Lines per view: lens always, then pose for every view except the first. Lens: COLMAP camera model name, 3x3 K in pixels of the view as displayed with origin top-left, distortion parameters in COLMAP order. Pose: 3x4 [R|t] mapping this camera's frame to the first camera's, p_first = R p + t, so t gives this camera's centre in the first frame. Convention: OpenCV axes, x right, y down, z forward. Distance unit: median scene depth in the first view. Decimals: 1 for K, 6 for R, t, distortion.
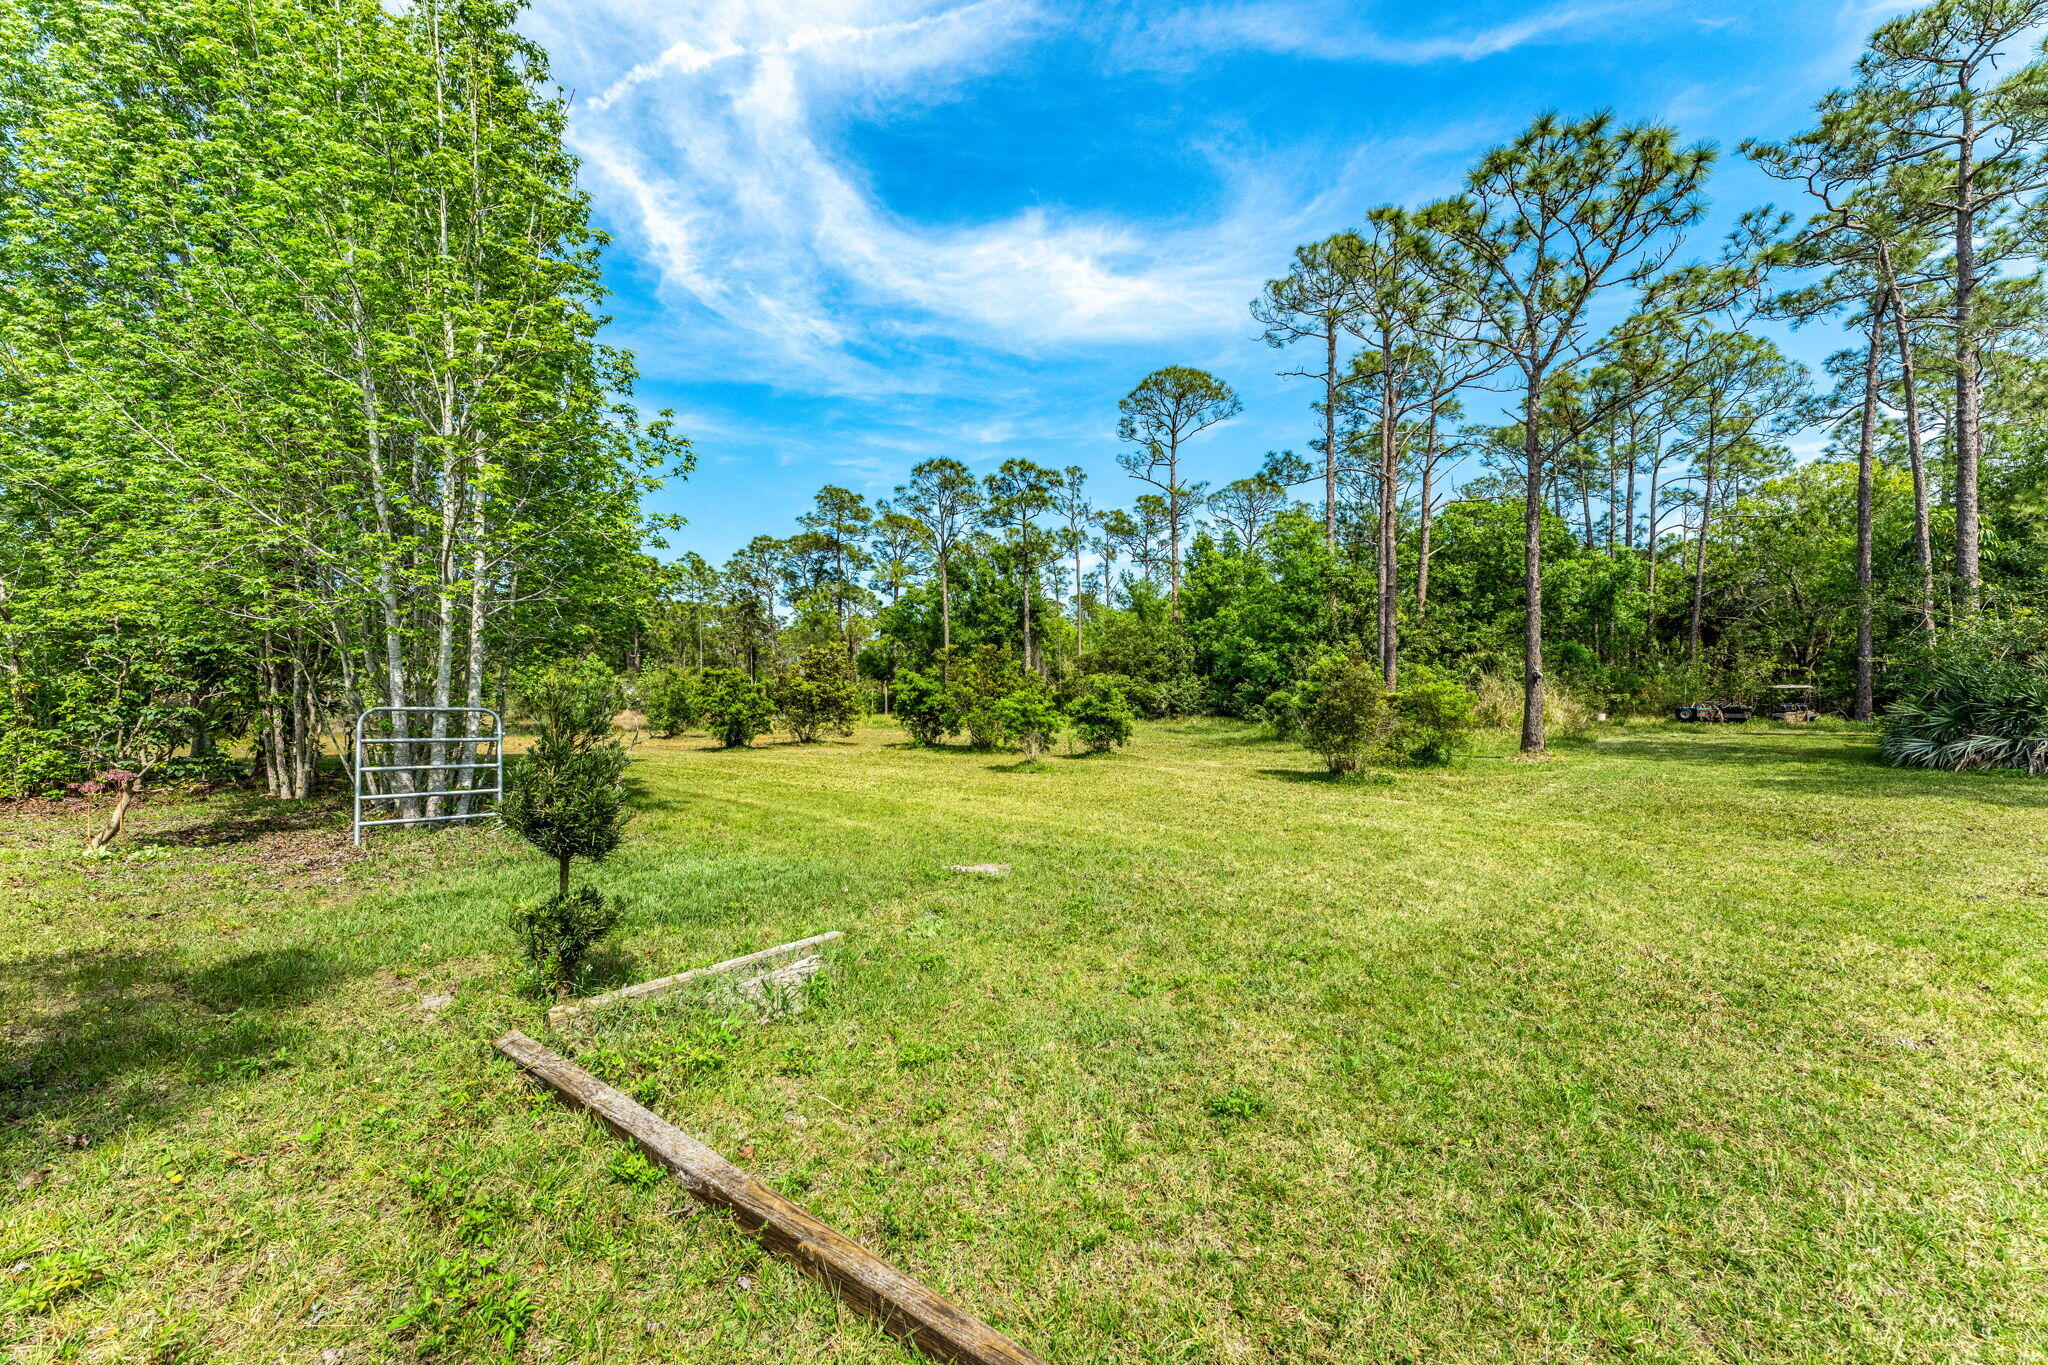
lens RADIAL K [[825.7, 0, 1024.0], [0, 825.7, 682.5], [0, 0, 1]] dist [0.000069, -0.000171]
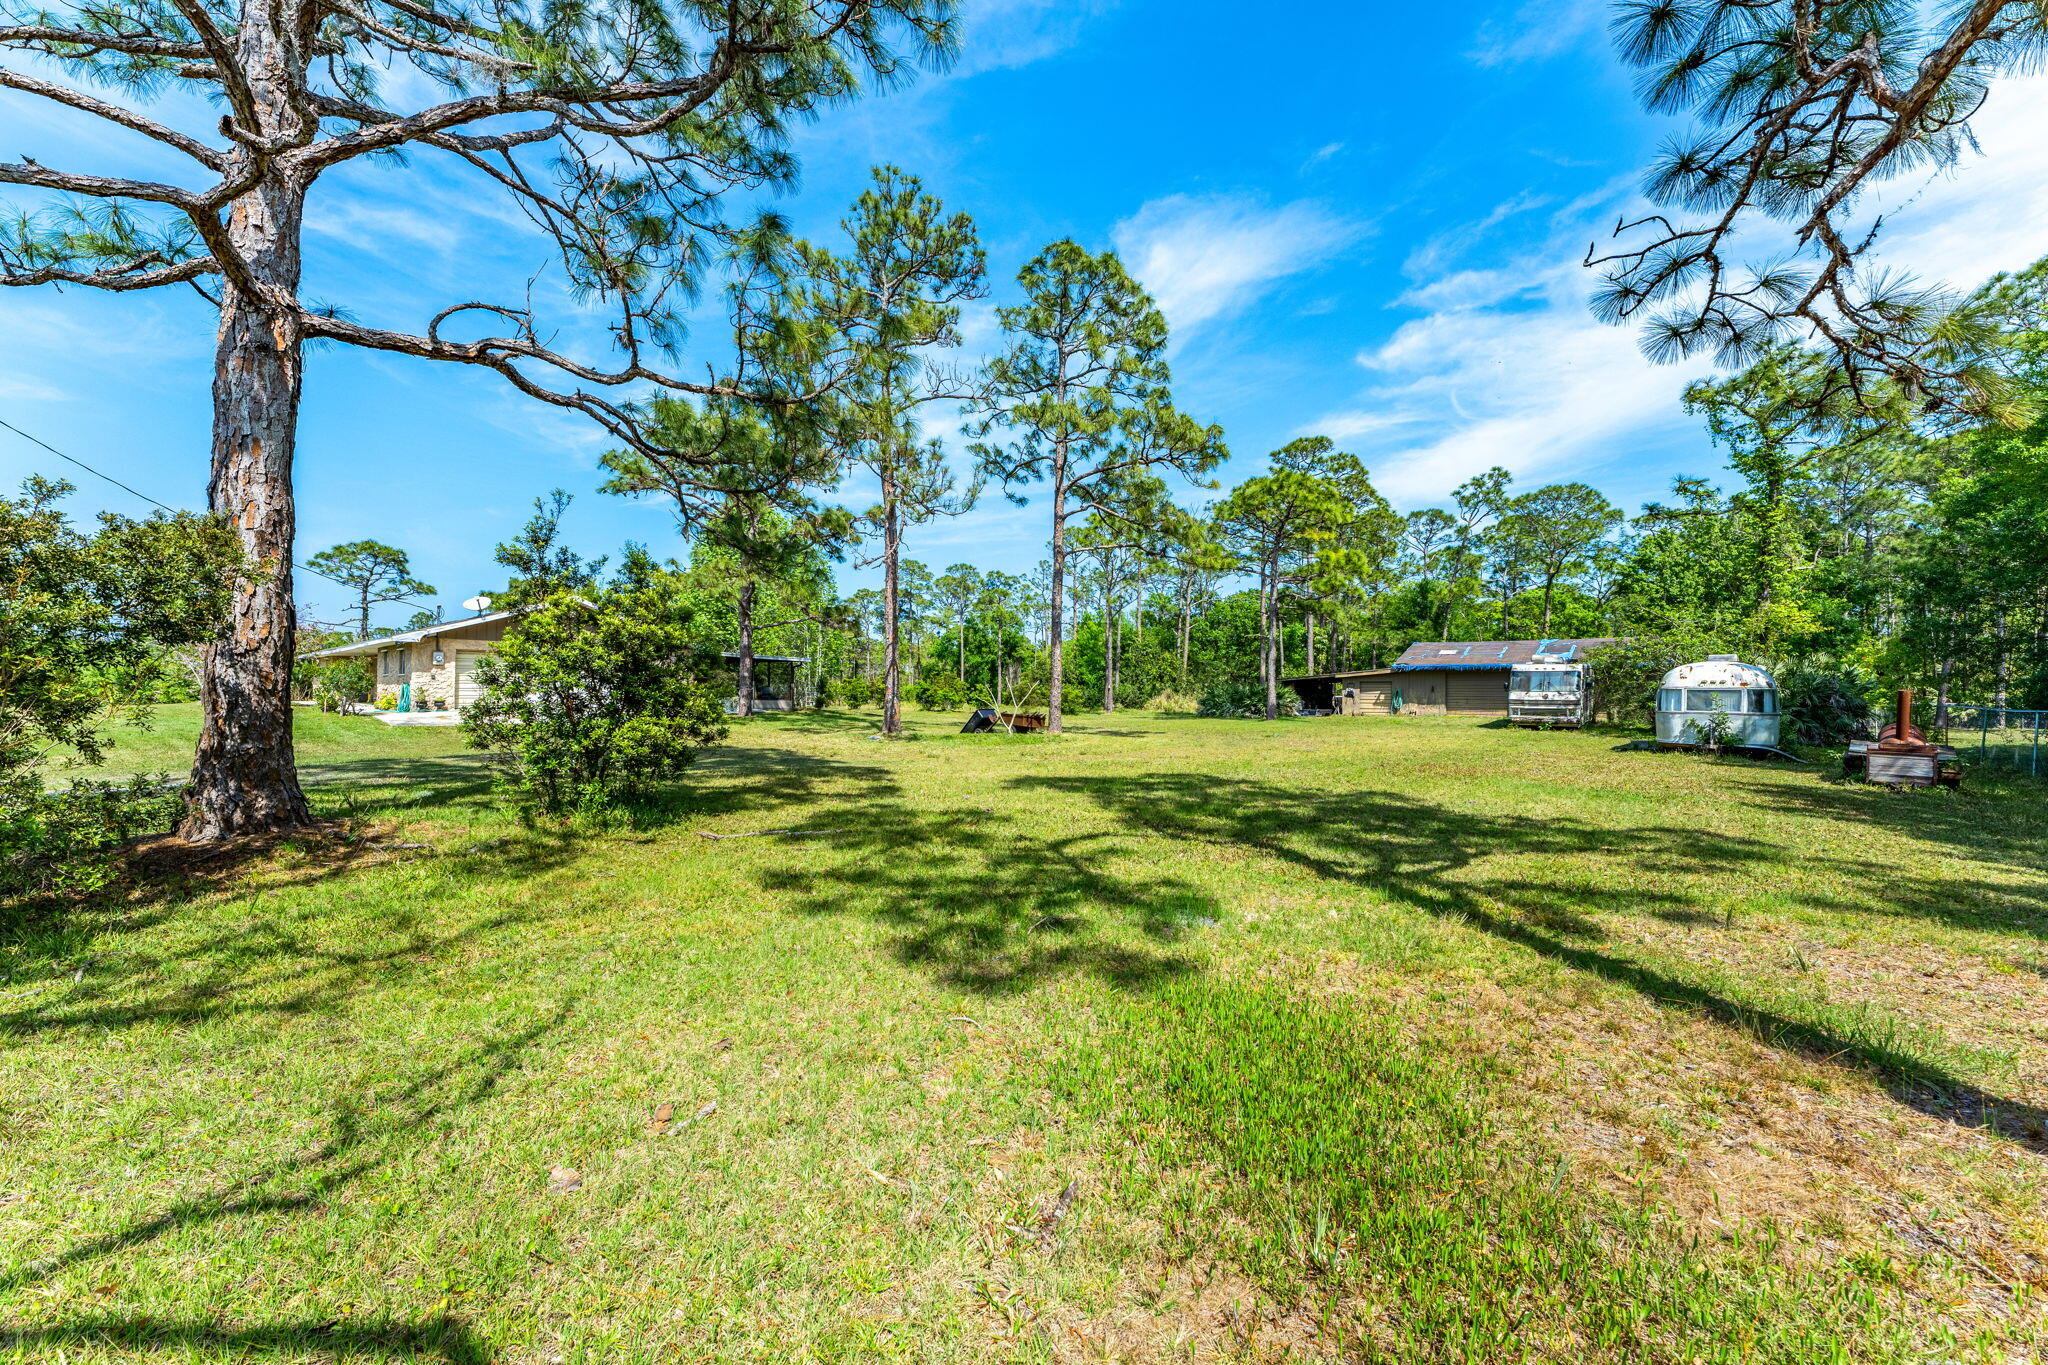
lens RADIAL K [[825.7, 0, 1024.0], [0, 825.7, 682.5], [0, 0, 1]] dist [0.000069, -0.000171]
pose [[0.995533, 0.002638, -0.094377, 0.261057], [-0.002566, 0.999996, 0.000883, -0.002431], [0.094379, -0.000637, 0.995536, -1.022194]]
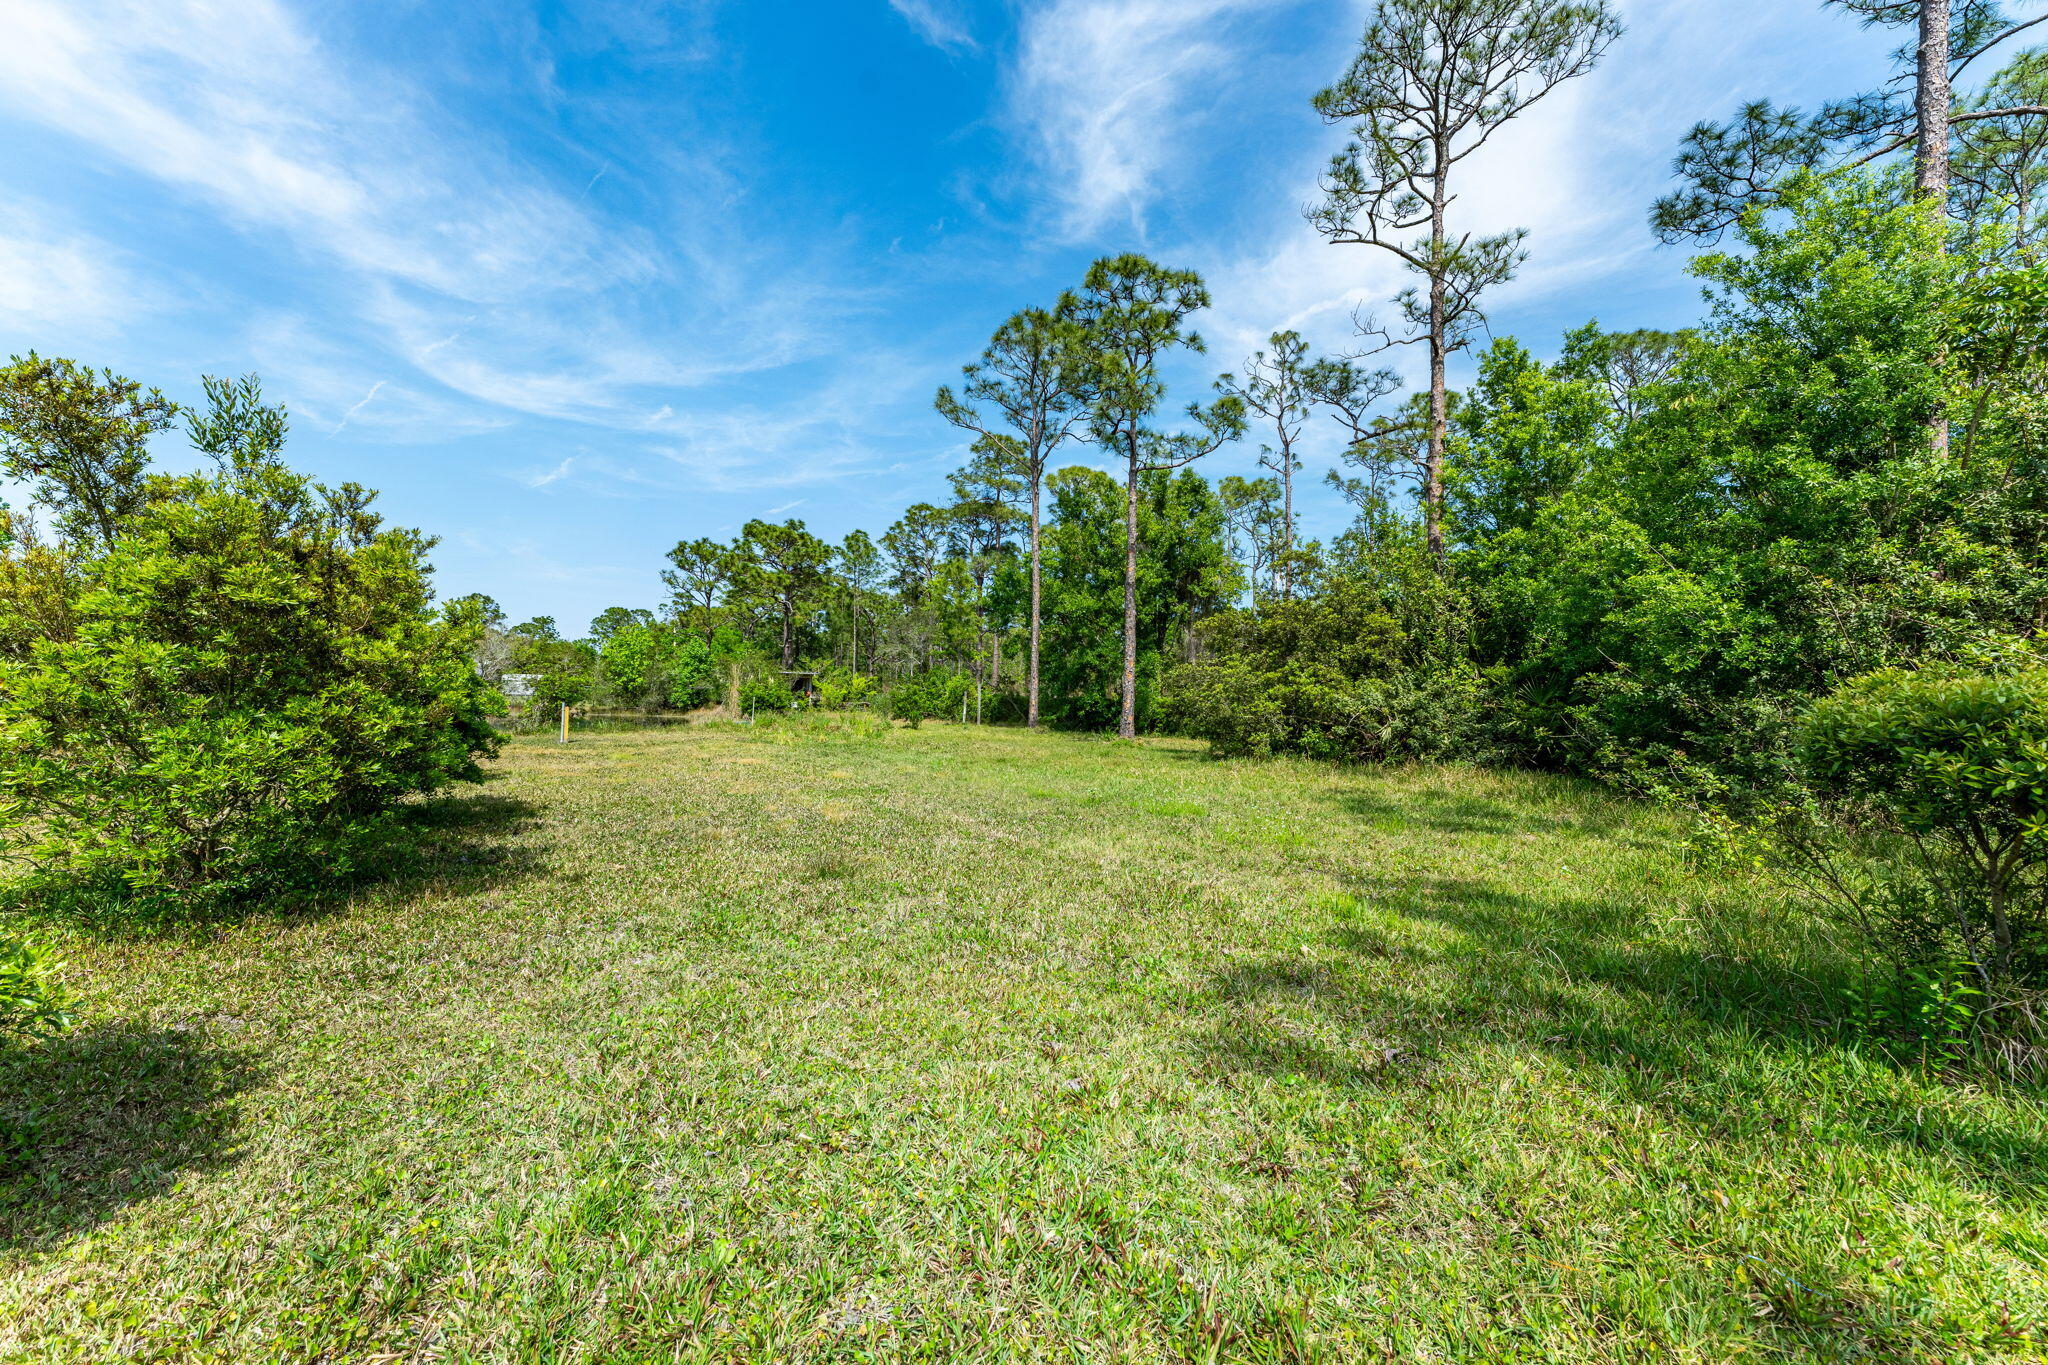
lens RADIAL K [[825.7, 0, 1024.0], [0, 825.7, 682.5], [0, 0, 1]] dist [0.000069, -0.000171]
pose [[0.936647, 0.025955, -0.349311, 0.132343], [-0.031949, 0.999424, -0.011406, 0.011664], [0.348814, 0.021844, 0.936938, 0.496256]]
